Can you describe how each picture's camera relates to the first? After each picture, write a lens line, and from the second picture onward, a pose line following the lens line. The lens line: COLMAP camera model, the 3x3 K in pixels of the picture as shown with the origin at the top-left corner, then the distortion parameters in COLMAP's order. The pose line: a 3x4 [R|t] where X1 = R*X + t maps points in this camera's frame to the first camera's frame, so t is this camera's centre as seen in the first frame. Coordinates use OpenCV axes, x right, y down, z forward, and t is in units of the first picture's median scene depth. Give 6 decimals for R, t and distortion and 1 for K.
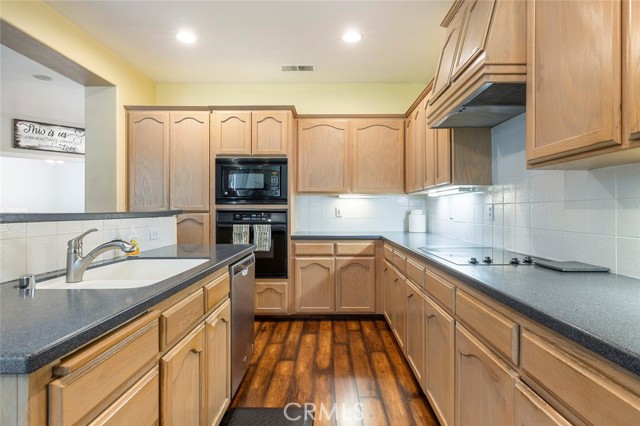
lens RADIAL K [[344.3, 0, 322.7], [0, 344.3, 211.1], [0, 0, 1]] dist [0.000696, 0.000160]
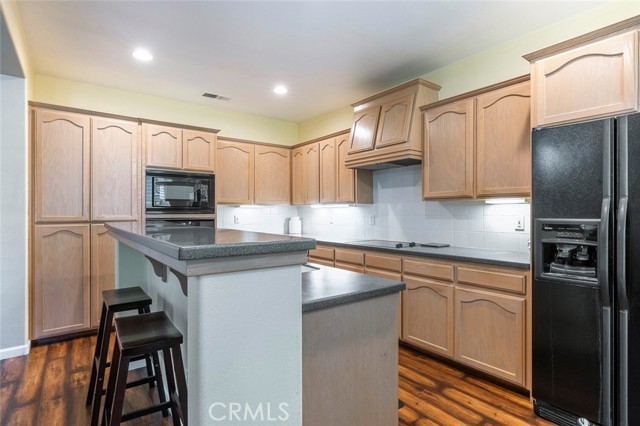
lens RADIAL K [[324.4, 0, 320.0], [0, 324.4, 213.0], [0, 0, 1]] dist [-0.016342, 0.000104]
pose [[0.789622, -0.003408, 0.613585, -0.490600], [0.003656, 0.999993, 0.000850, -0.021897], [-0.613583, 0.001572, 0.789628, -0.083489]]
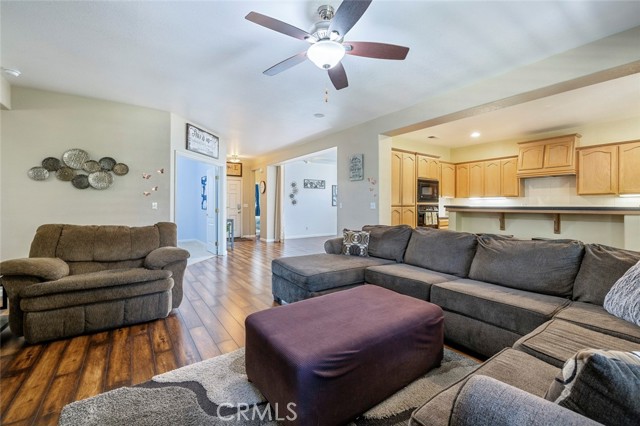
lens RADIAL K [[271.7, 0, 318.9], [0, 271.7, 210.4], [0, 0, 1]] dist [-0.000679, -0.000211]
pose [[0.813878, -0.012915, 0.580892, -1.676244], [0.001664, 0.999801, 0.019898, -0.004871], [-0.581033, -0.015228, 0.813737, 0.055419]]
